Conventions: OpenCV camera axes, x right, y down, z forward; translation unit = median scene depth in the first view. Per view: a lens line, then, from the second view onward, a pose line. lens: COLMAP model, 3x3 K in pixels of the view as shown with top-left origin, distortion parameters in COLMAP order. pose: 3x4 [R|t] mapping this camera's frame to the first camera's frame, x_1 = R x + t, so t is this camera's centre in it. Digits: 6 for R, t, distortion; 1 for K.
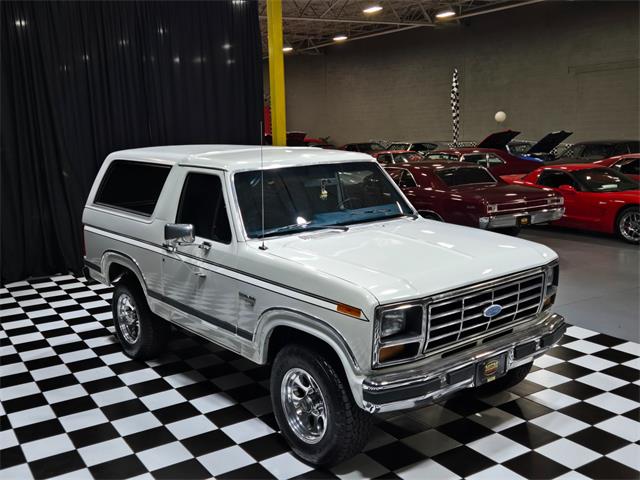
lens RADIAL K [[744.6, 0, 314.1], [0, 744.6, 237.6], [0, 0, 1]] dist [0.090016, -0.021516]
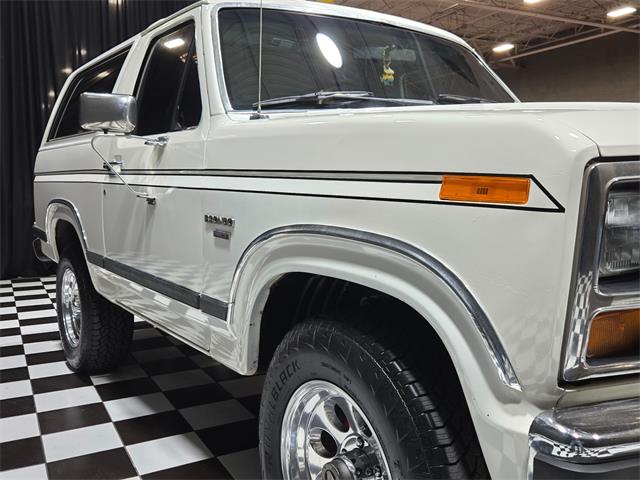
lens RADIAL K [[618.4, 0, 318.5], [0, 618.4, 238.4], [0, 0, 1]] dist [0.061340, 0.002340]
pose [[0.997105, 0.026734, -0.071188, -0.002352], [-0.033609, 0.994698, -0.097194, 0.127799], [0.068212, 0.099305, 0.992716, 0.647806]]
